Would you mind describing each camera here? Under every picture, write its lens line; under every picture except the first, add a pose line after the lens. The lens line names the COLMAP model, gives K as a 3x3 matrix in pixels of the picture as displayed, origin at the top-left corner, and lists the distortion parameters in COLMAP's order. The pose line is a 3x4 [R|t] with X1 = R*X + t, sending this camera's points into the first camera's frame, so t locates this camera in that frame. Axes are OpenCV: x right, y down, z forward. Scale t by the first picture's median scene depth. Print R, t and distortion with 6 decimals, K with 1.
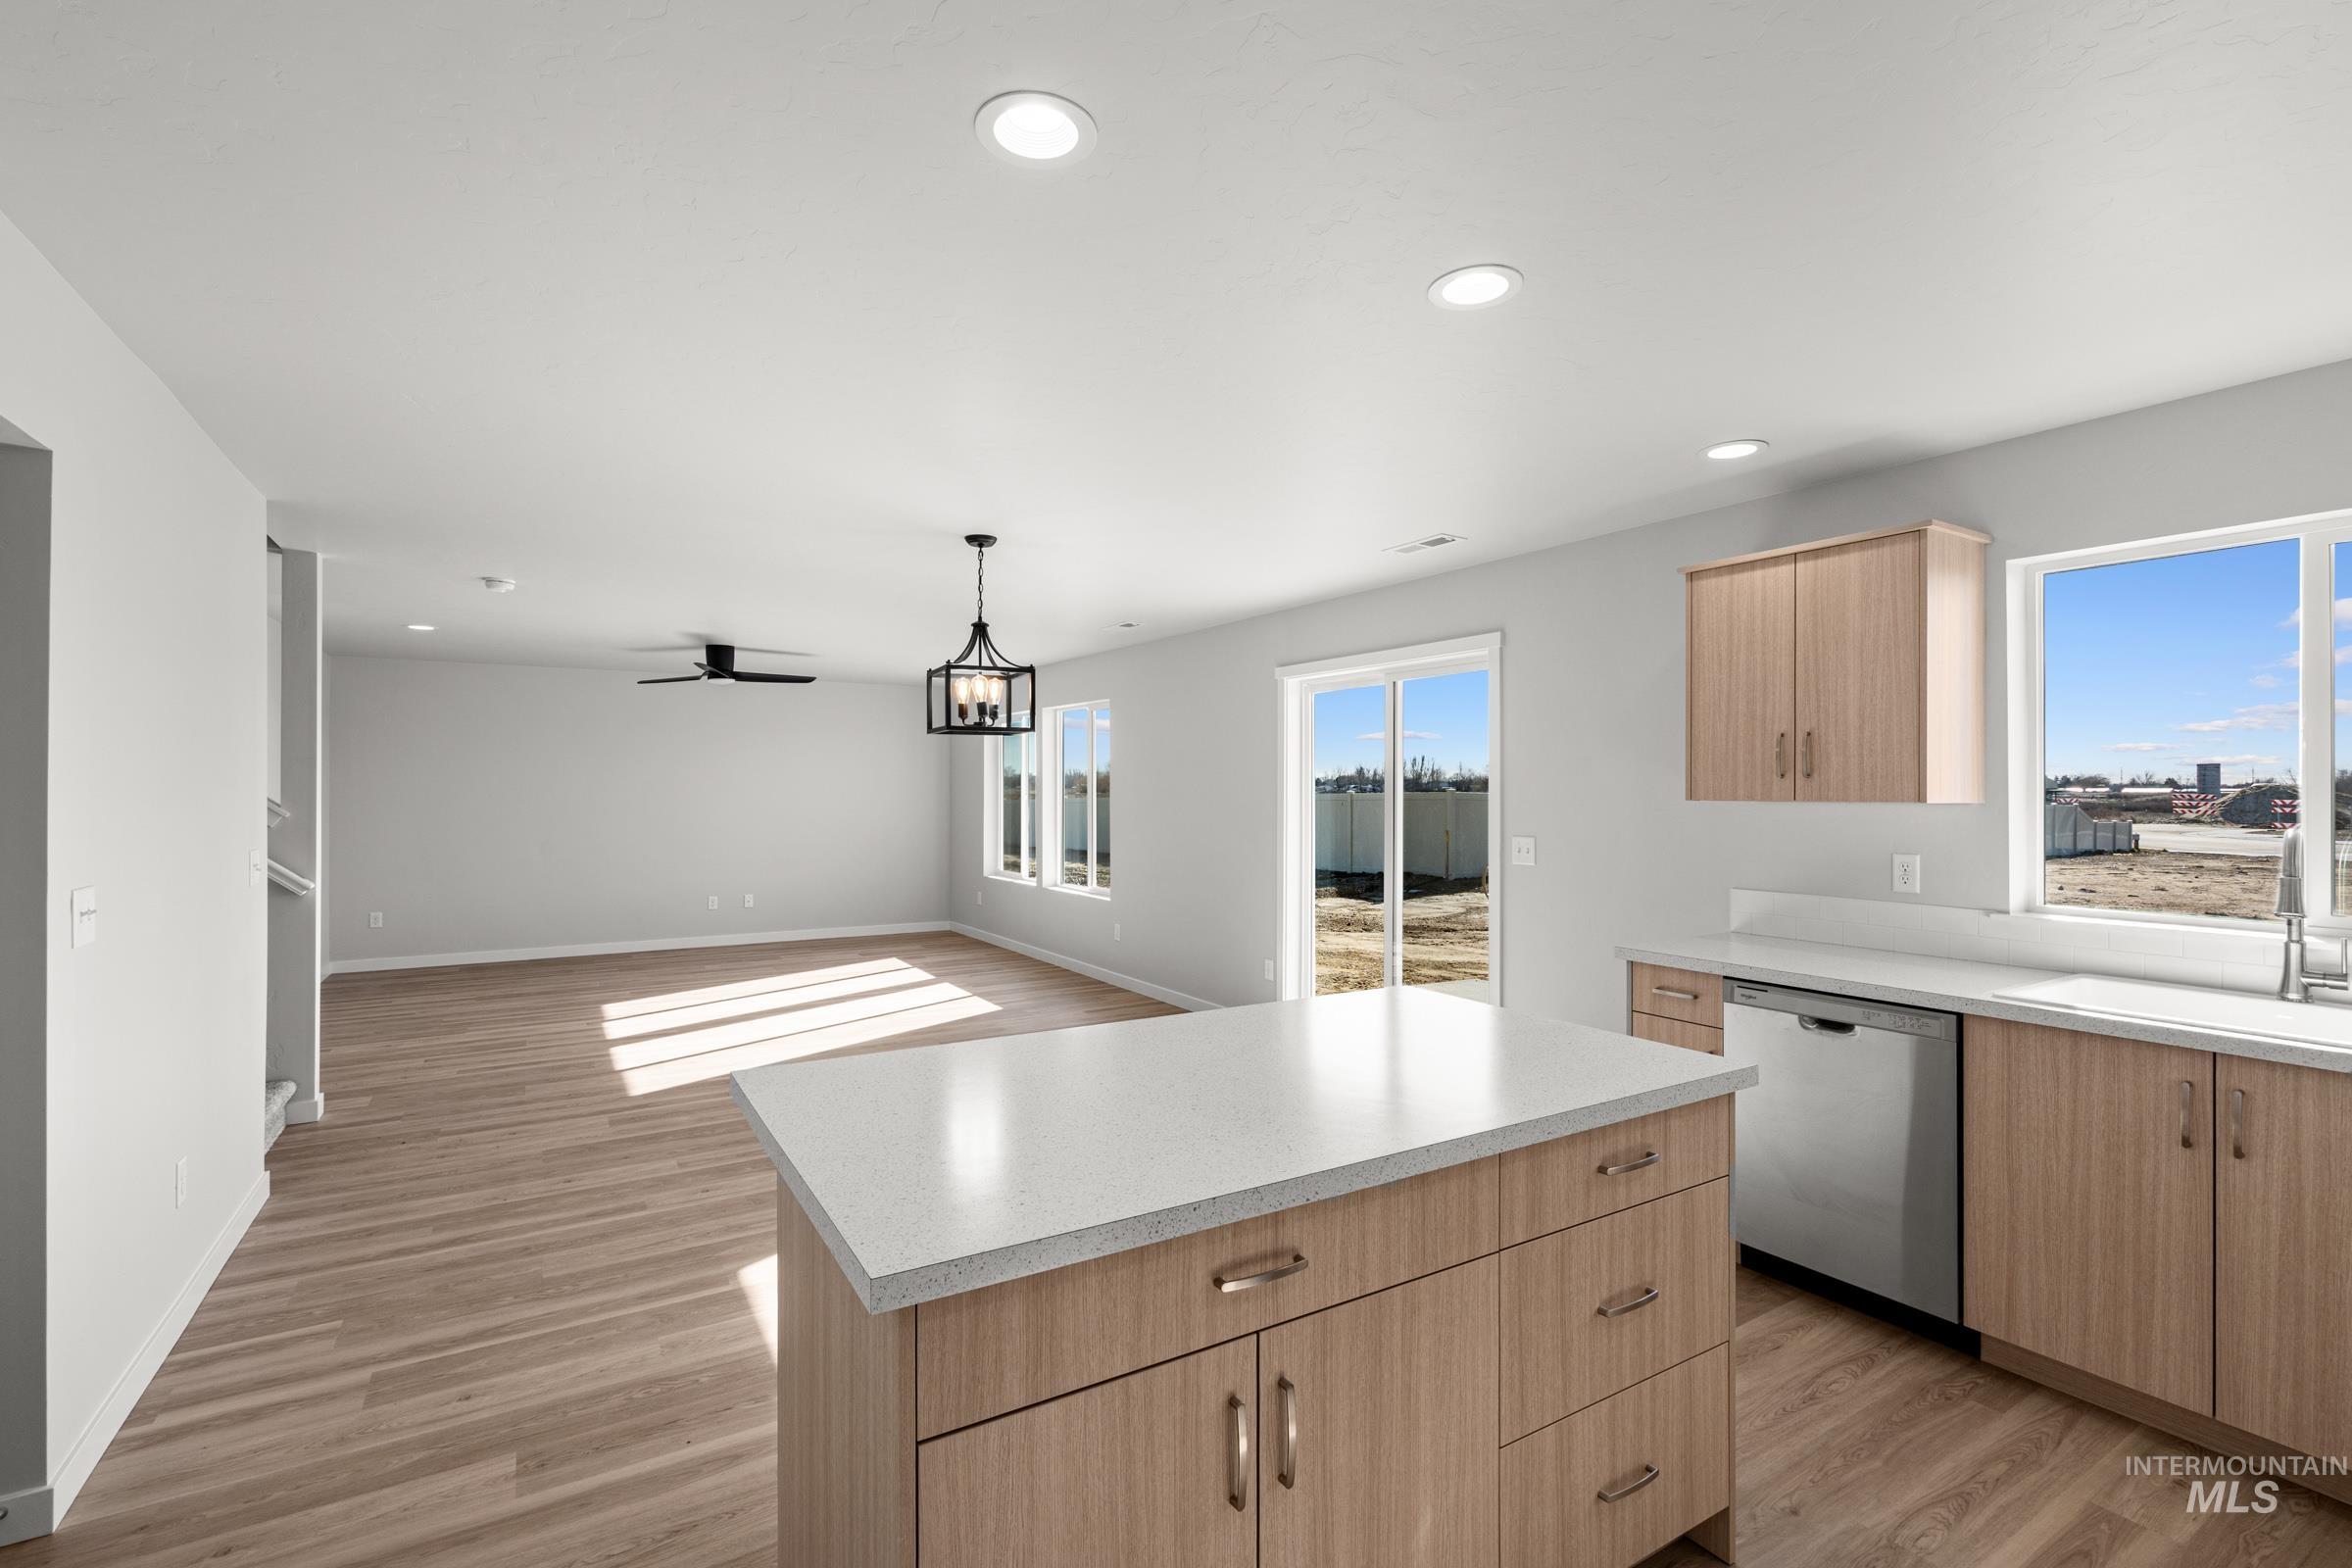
lens RADIAL K [[1057.0, 0, 1176.0], [0, 1057.0, 784.0], [0, 0, 1]] dist [-0.000384, 0.000859]
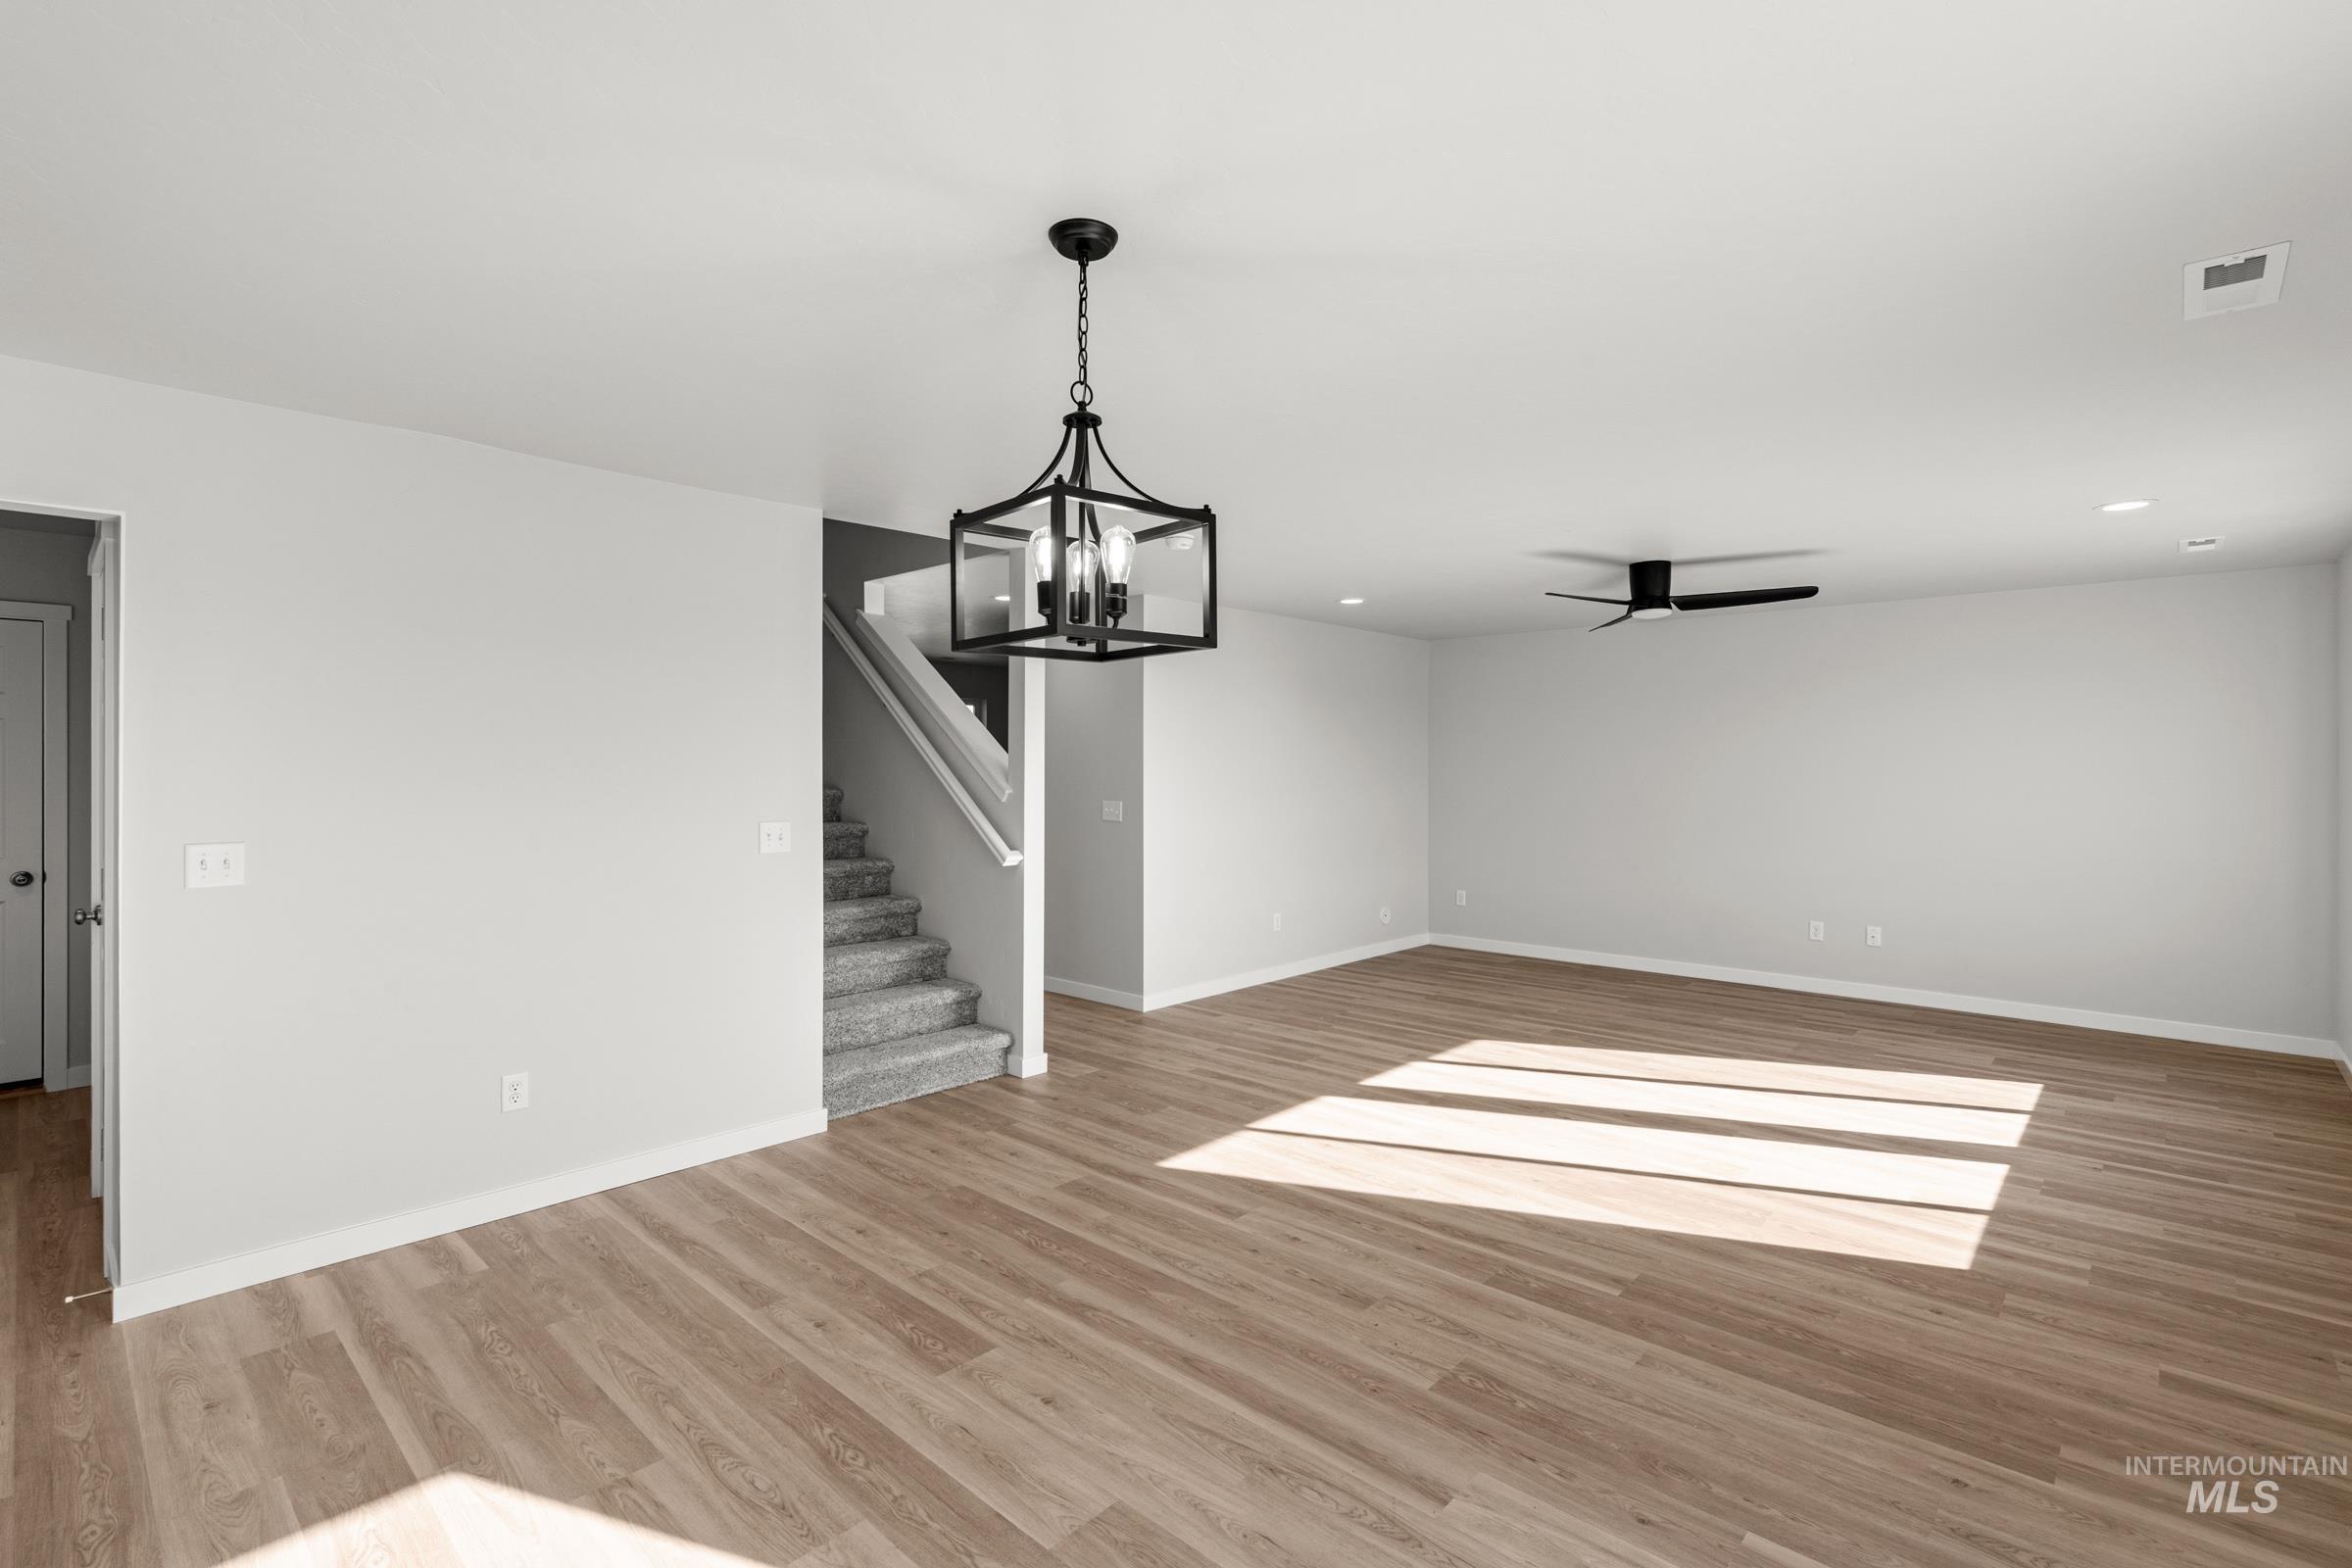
lens RADIAL K [[1059.5, 0, 1185.4], [0, 1059.5, 728.3], [0, 0, 1]] dist [-0.002303, -0.000644]
pose [[0.273185, -0.040054, -0.961127, 0.294190], [0.002930, 0.999163, -0.040807, 0.012342], [0.961957, 0.008332, 0.273073, 0.946447]]
